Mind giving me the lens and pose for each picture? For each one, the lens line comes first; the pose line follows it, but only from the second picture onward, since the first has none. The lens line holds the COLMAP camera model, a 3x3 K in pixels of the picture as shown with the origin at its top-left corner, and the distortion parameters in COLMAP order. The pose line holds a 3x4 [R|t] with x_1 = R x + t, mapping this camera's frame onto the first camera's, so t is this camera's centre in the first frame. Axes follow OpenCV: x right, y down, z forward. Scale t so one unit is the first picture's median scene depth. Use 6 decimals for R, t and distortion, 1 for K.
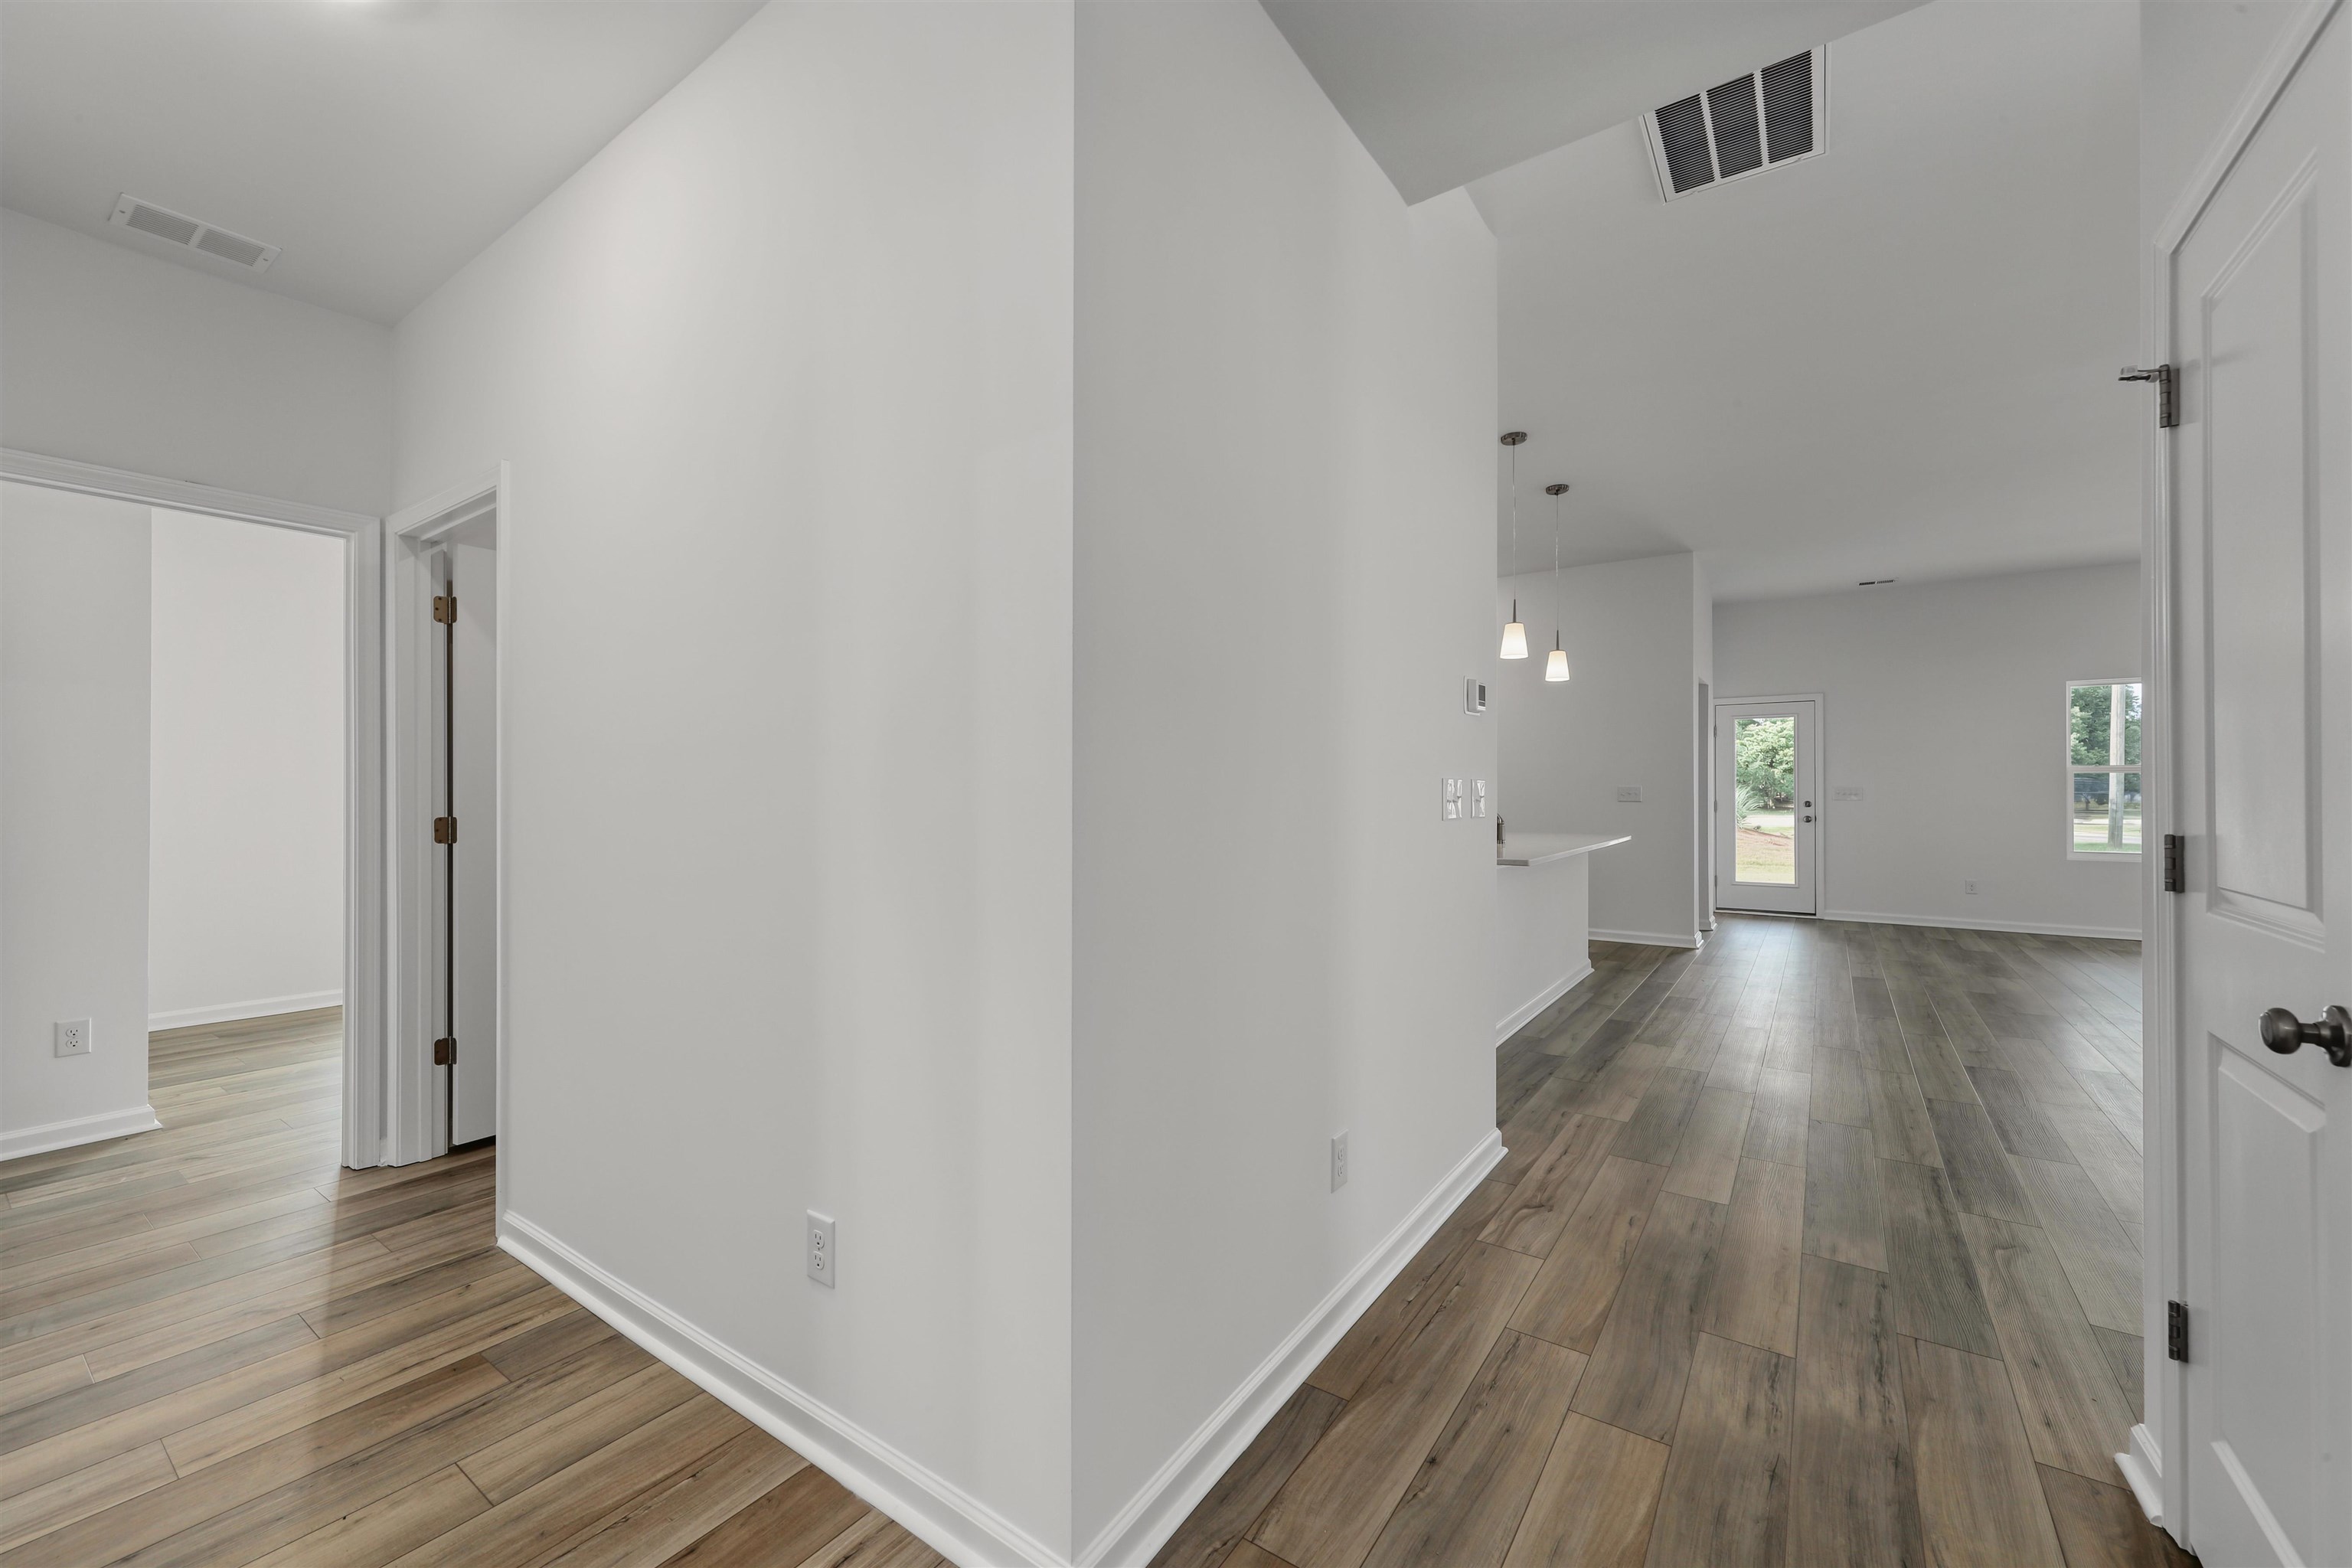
lens RADIAL K [[912.3, 0, 1212.2], [0, 912.3, 789.0], [0, 0, 1]] dist [0.015002, -0.001163]
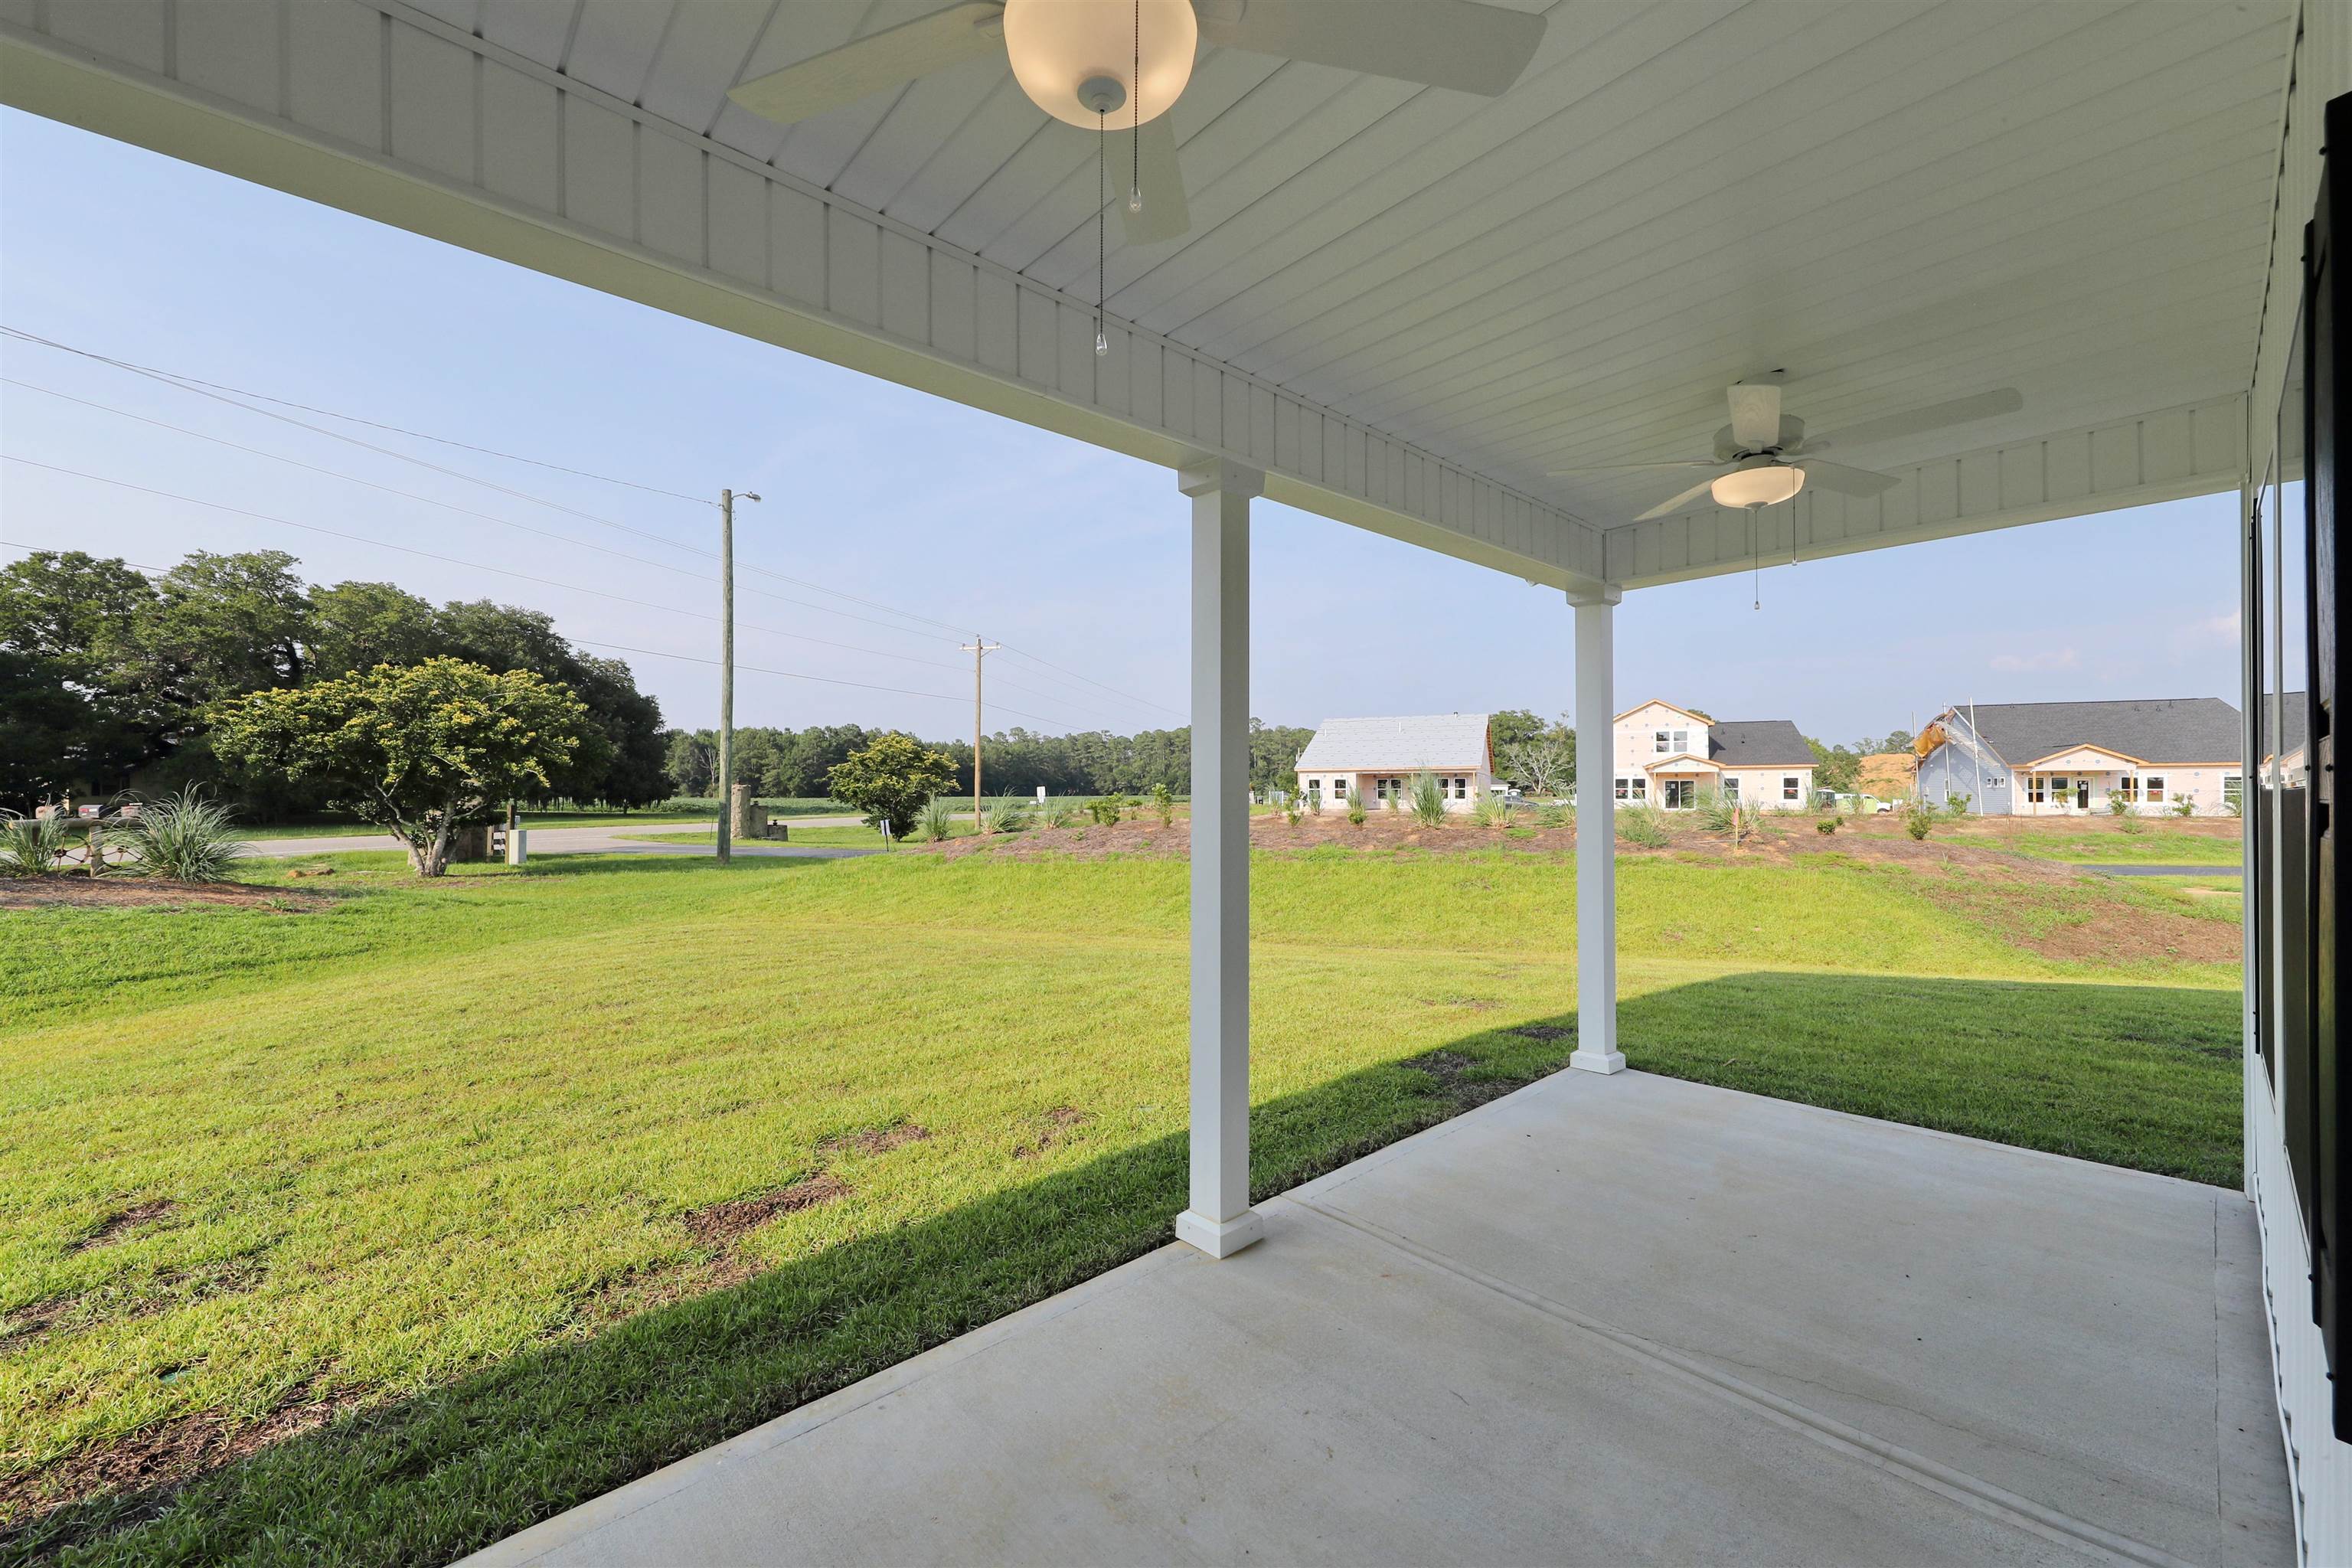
lens RADIAL K [[912.3, 0, 1151.0], [0, 912.3, 798.4], [0, 0, 1]] dist [0.015002, -0.001163]
pose [[0.266784, -0.003014, 0.963752, 0.692580], [-0.002076, 0.999991, 0.003702, -0.016865], [-0.963754, -0.002989, 0.266776, 1.123875]]
